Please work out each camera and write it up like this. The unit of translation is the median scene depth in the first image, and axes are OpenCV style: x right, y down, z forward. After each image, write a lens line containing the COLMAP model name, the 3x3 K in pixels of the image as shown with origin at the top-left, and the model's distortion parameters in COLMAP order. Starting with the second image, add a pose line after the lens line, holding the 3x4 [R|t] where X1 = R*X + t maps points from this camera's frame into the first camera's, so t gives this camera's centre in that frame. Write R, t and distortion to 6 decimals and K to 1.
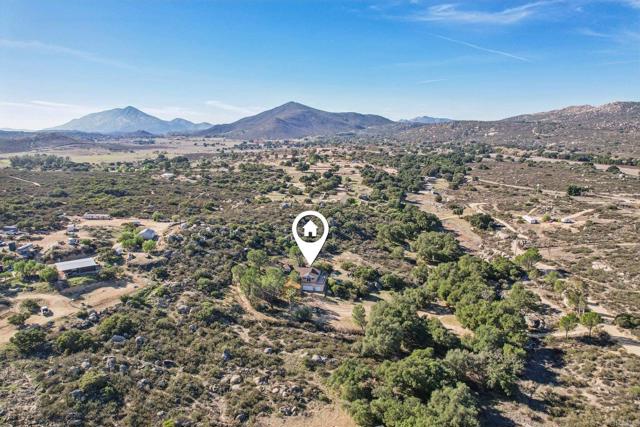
lens RADIAL K [[422.3, 0, 322.6], [0, 422.3, 208.2], [0, 0, 1]] dist [-0.072912, 0.068685]
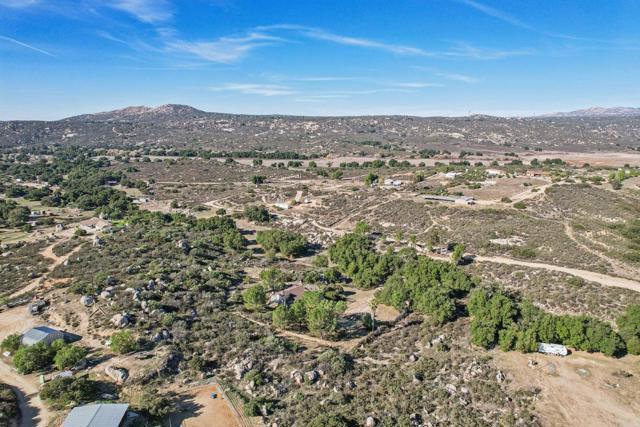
lens RADIAL K [[422.3, 0, 322.6], [0, 422.3, 208.2], [0, 0, 1]] dist [-0.072912, 0.068685]
pose [[0.532537, -0.167167, 0.829735, -0.786540], [0.166251, 0.981865, 0.091114, -0.107183], [-0.829919, 0.089422, 0.550671, 0.469726]]
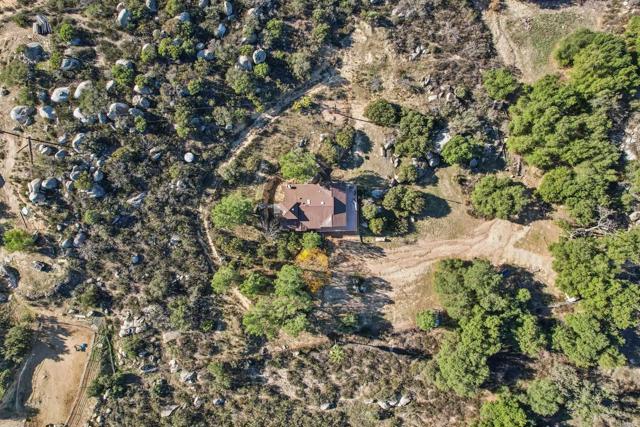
lens RADIAL K [[422.3, 0, 322.6], [0, 422.3, 208.2], [0, 0, 1]] dist [-0.072912, 0.068685]
pose [[0.979009, -0.203803, -0.002456, -0.041145], [0.050305, 0.229937, 0.971904, -0.436794], [-0.197512, -0.951627, 0.235363, 0.924136]]
